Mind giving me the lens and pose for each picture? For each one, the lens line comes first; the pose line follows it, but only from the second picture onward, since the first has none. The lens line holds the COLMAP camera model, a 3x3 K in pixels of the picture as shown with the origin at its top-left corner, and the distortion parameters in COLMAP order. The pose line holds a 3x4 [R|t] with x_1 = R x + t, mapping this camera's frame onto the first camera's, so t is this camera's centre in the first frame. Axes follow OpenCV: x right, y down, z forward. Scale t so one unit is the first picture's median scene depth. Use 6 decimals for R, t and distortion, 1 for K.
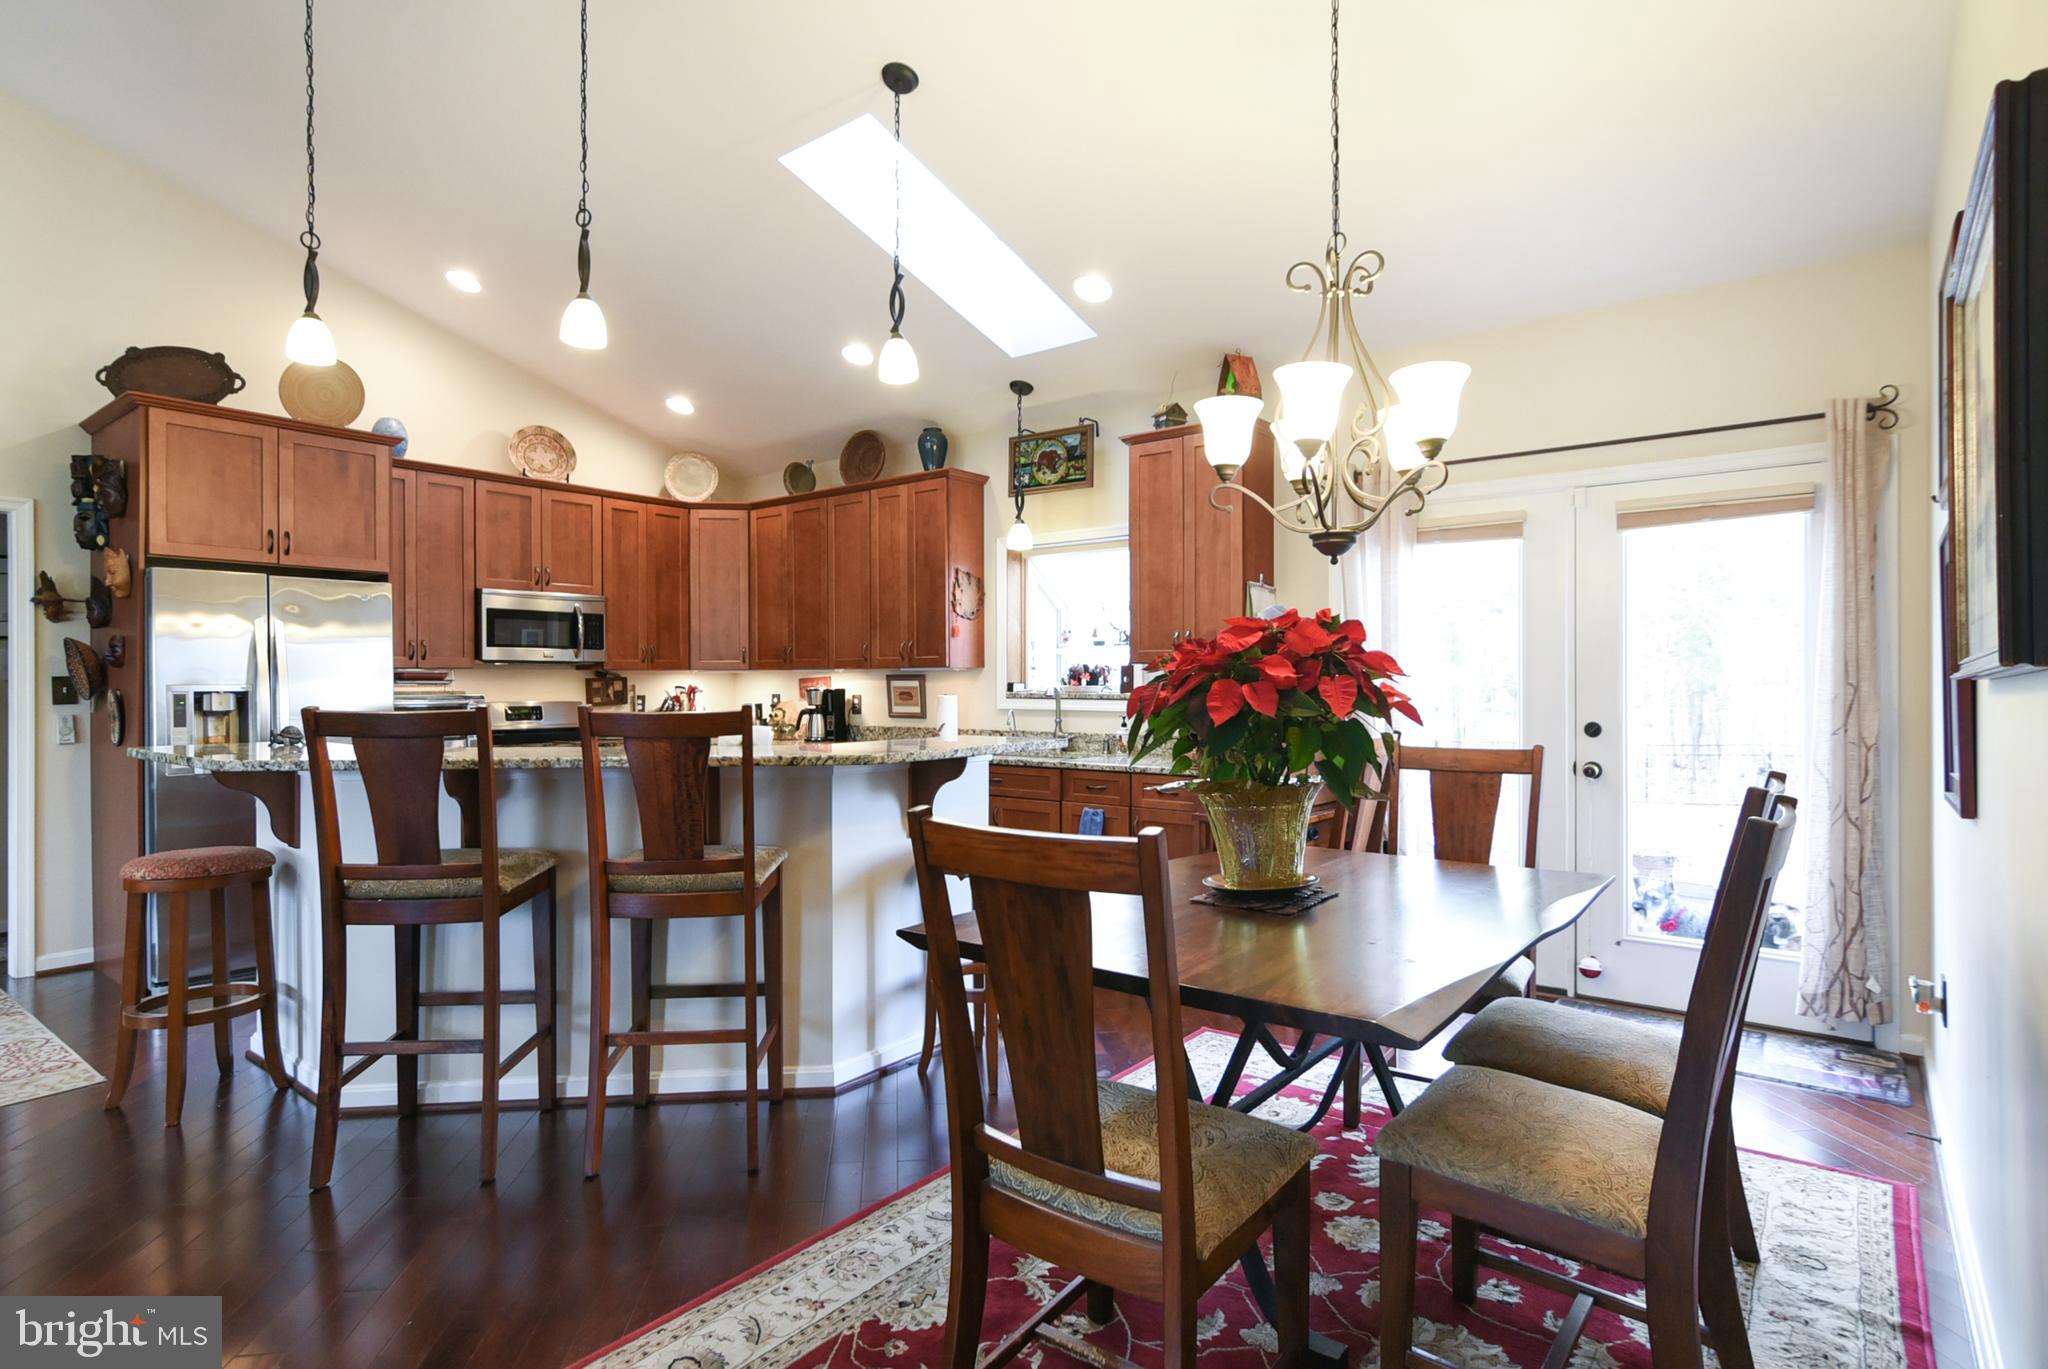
lens RADIAL K [[1047.8, 0, 1013.9], [0, 1047.8, 688.5], [0, 0, 1]] dist [-0.001057, 0.012632]
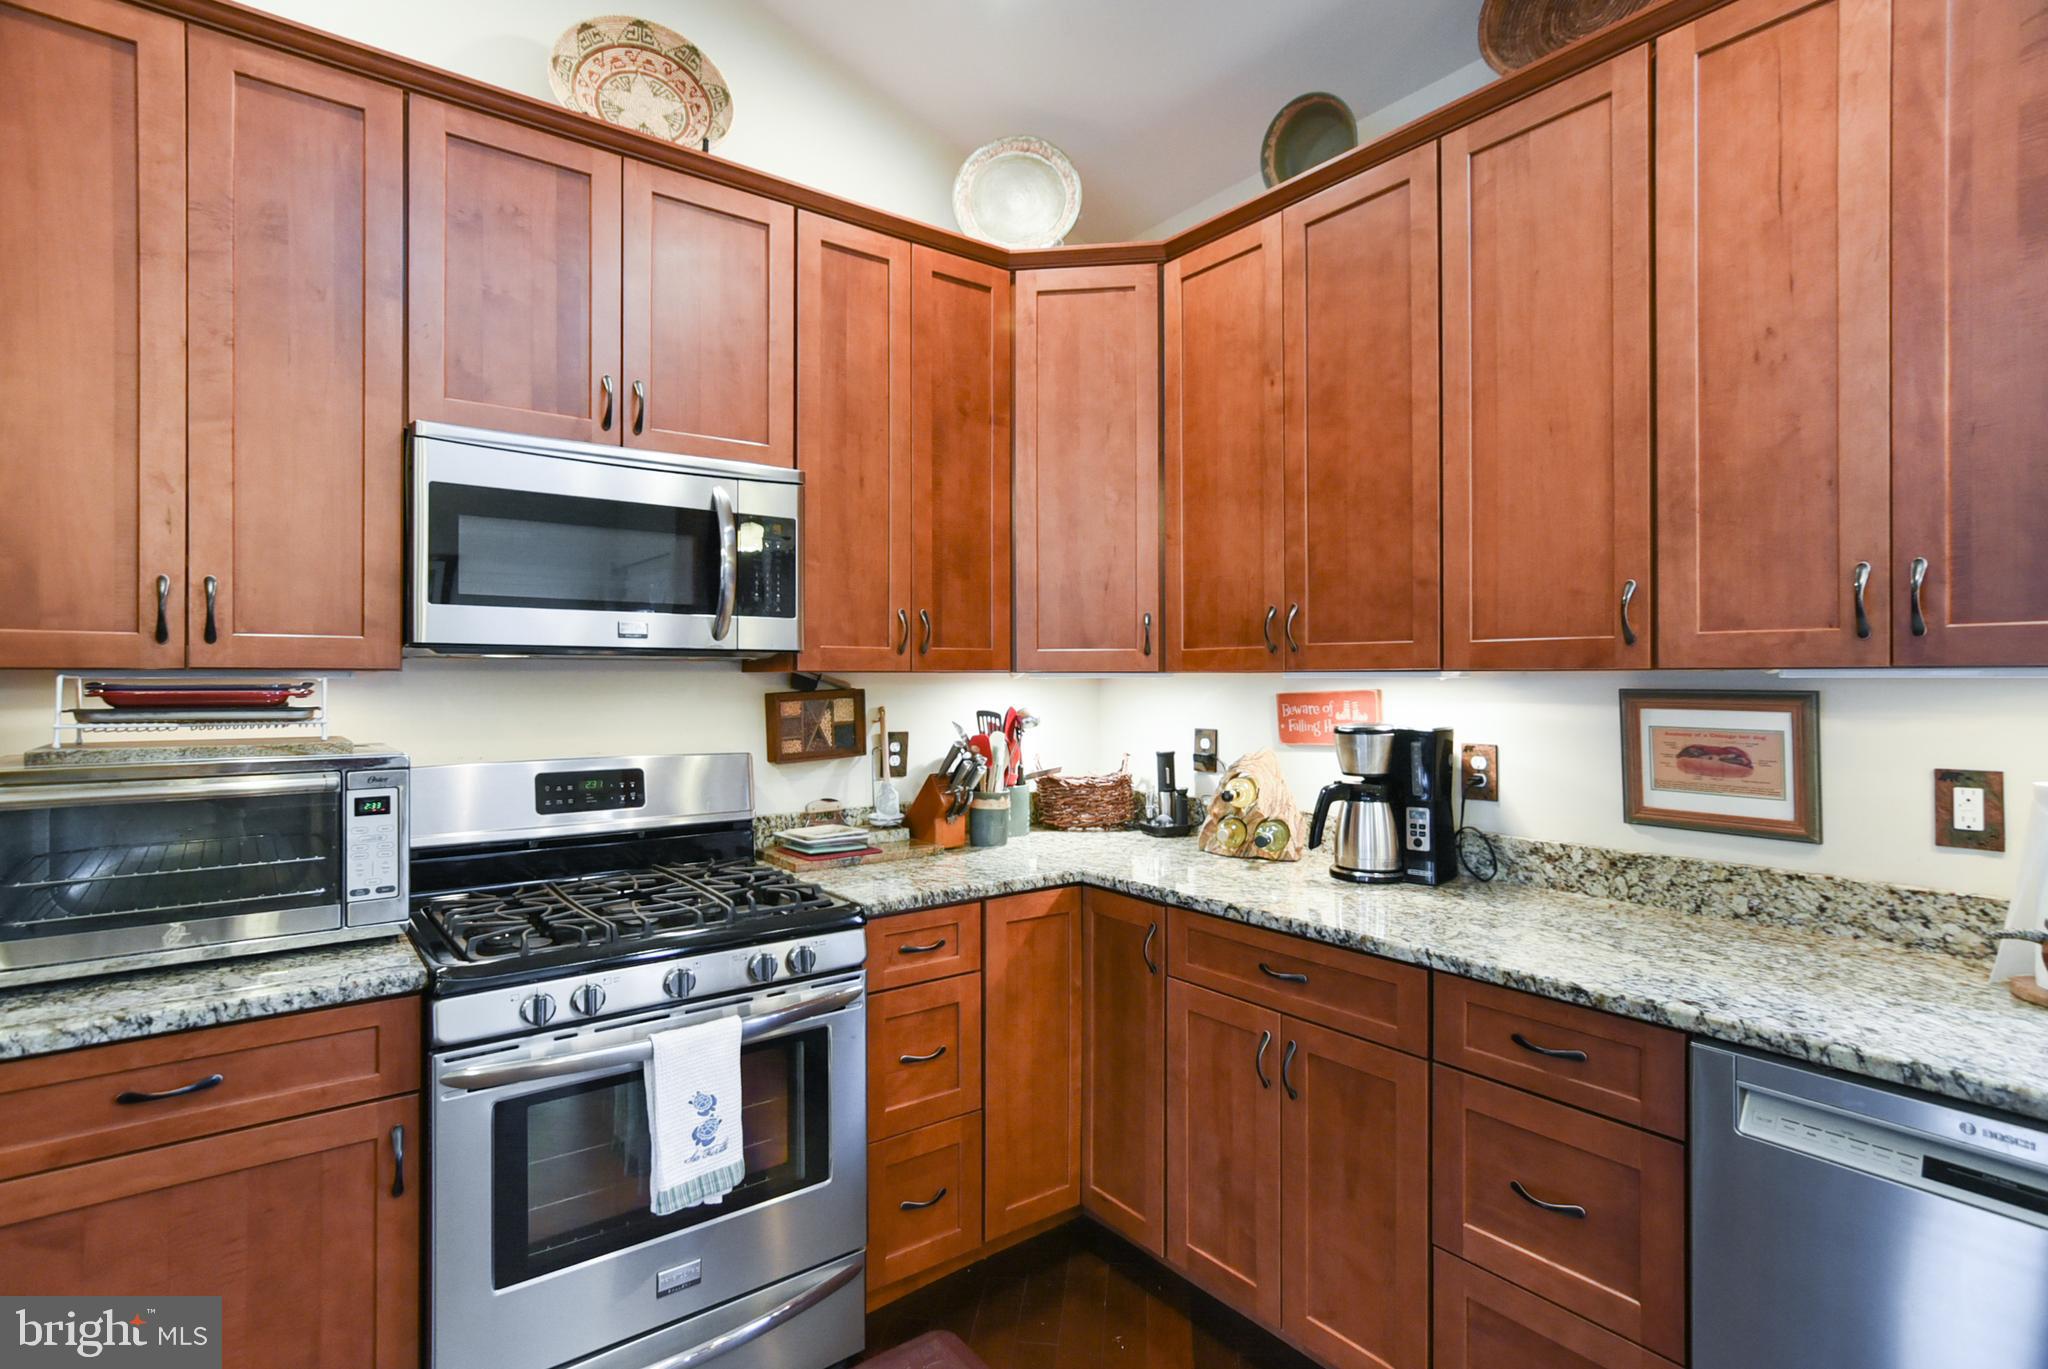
lens RADIAL K [[985.7, 0, 1021.2], [0, 985.7, 681.3], [0, 0, 1]] dist [-0.001713, 0.000819]
pose [[0.971093, 0.003553, -0.238674, -0.258222], [-0.003865, 0.999992, -0.000840, -0.016545], [0.238669, 0.001738, 0.971099, 0.759201]]
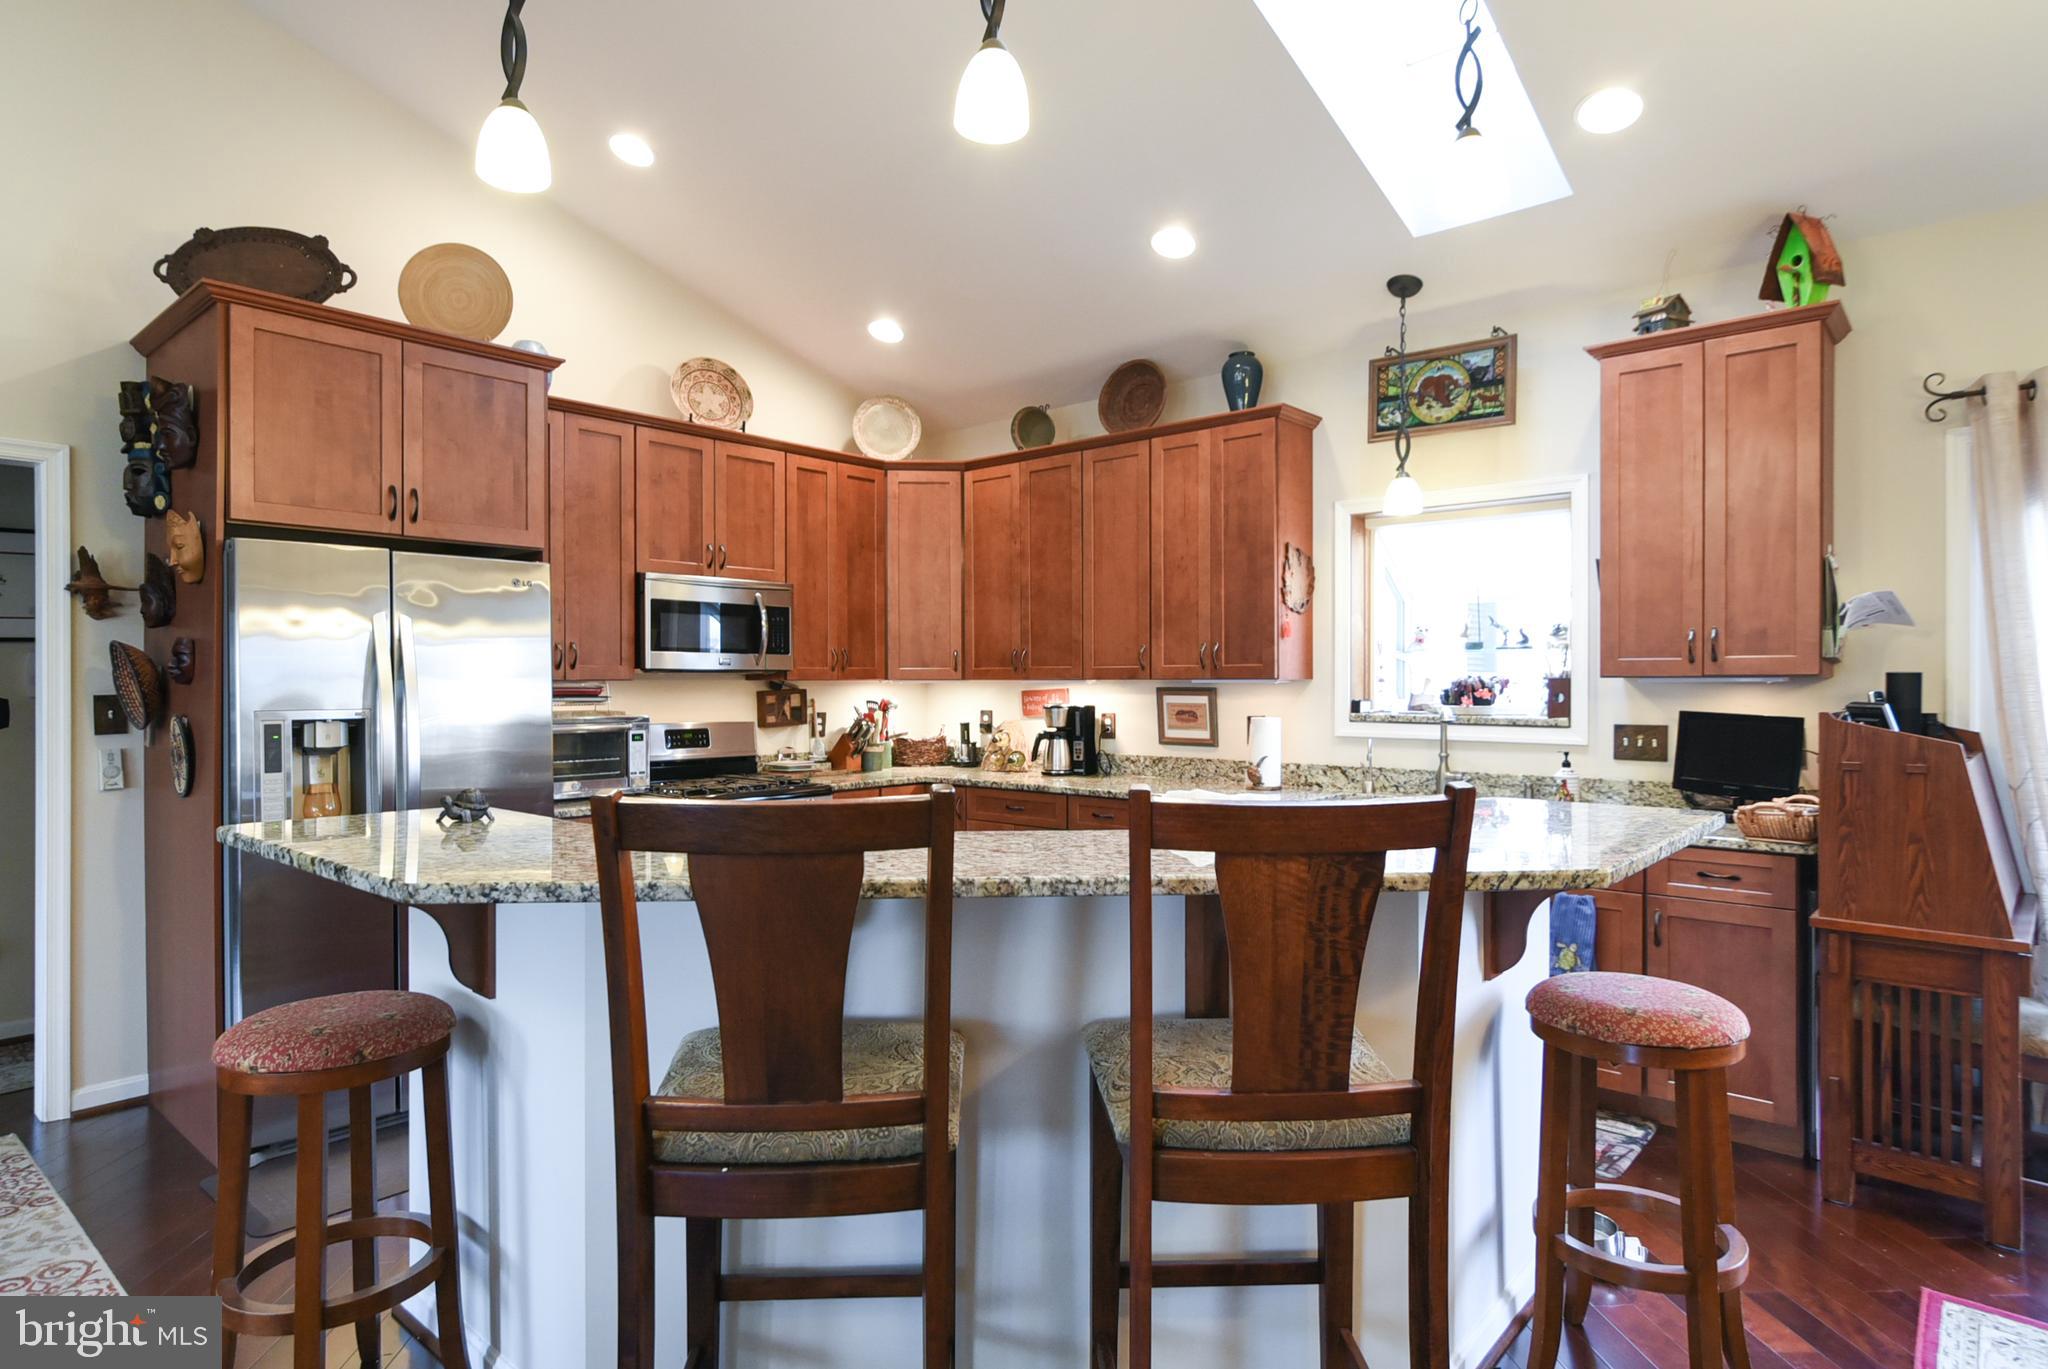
lens RADIAL K [[1111.3, 0, 1015.9], [0, 1111.3, 688.8], [0, 0, 1]] dist [-0.002123, 0.011534]
pose [[0.999068, 0.001753, -0.043139, -0.213945], [-0.001700, 0.999998, 0.001251, -0.014702], [0.043141, -0.001177, 0.999068, 0.229076]]
